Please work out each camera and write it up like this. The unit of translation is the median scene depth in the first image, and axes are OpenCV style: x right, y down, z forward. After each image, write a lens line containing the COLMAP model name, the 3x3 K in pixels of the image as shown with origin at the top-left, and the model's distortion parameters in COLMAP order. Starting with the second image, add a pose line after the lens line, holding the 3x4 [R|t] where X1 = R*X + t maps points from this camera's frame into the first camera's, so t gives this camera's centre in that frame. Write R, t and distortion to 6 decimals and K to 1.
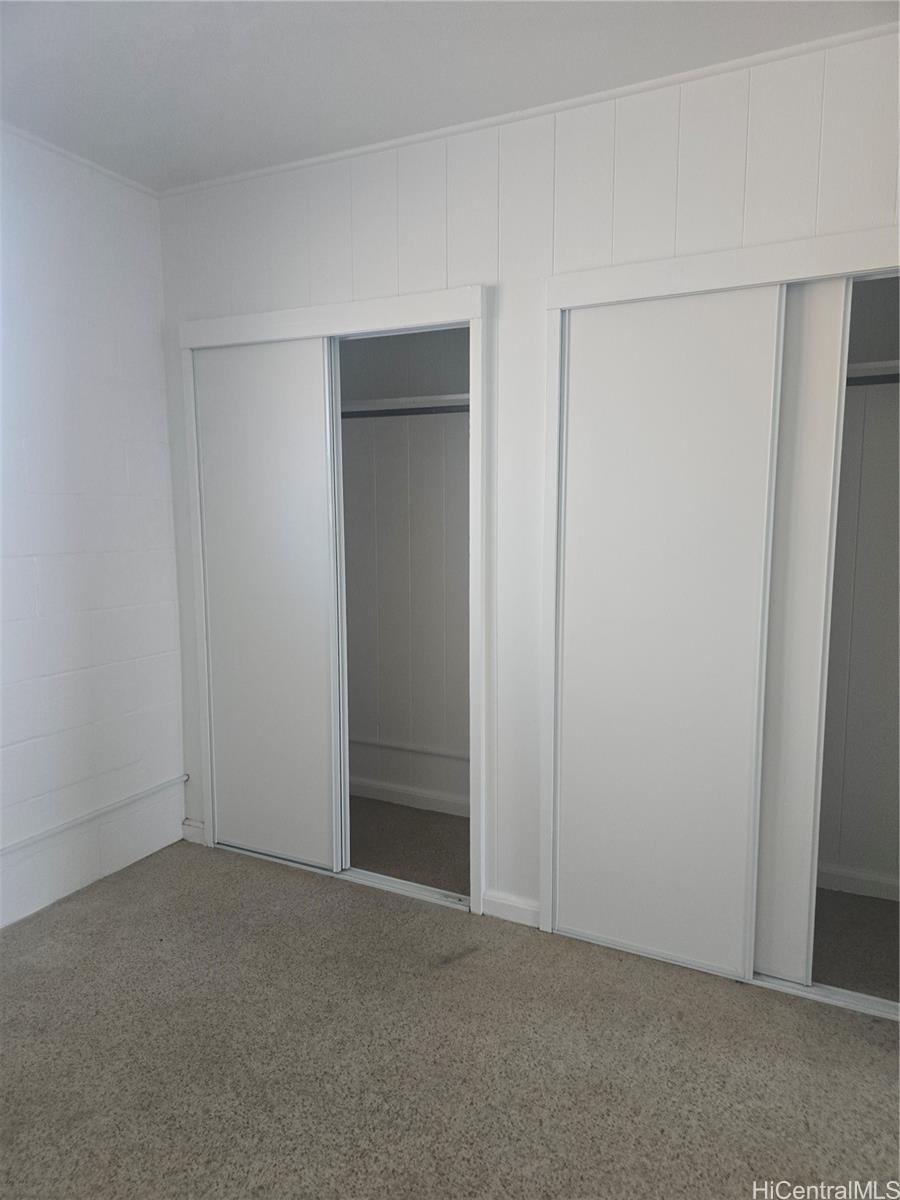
lens RADIAL K [[804.9, 0, 451.0], [0, 804.9, 604.6], [0, 0, 1]] dist [0.071353, -0.062468]
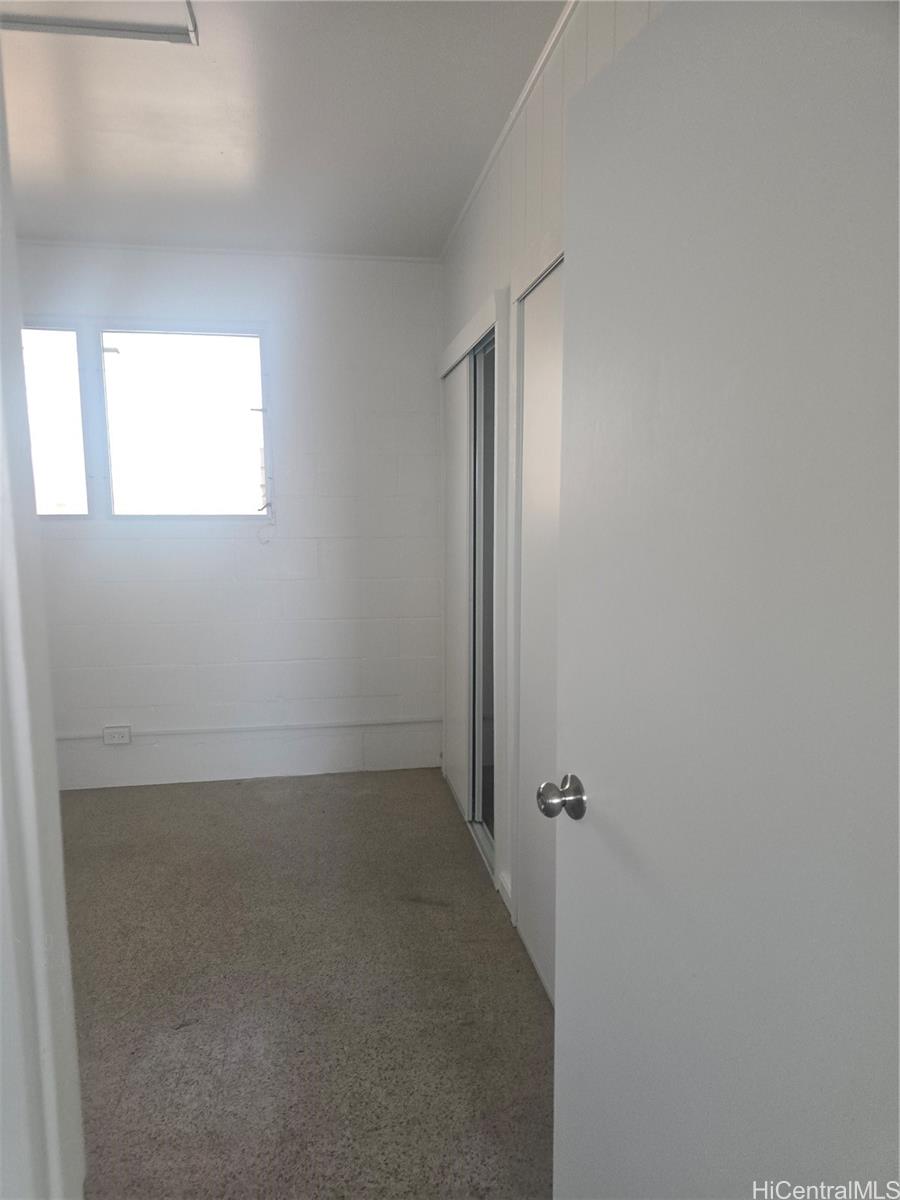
lens RADIAL K [[800.6, 0, 452.6], [0, 800.6, 612.8], [0, 0, 1]] dist [0.090516, -0.069457]
pose [[0.588941, 0.105521, -0.801257, 0.881656], [-0.097585, 0.993470, 0.059108, -0.041104], [0.802263, 0.043379, 0.595393, 0.329992]]
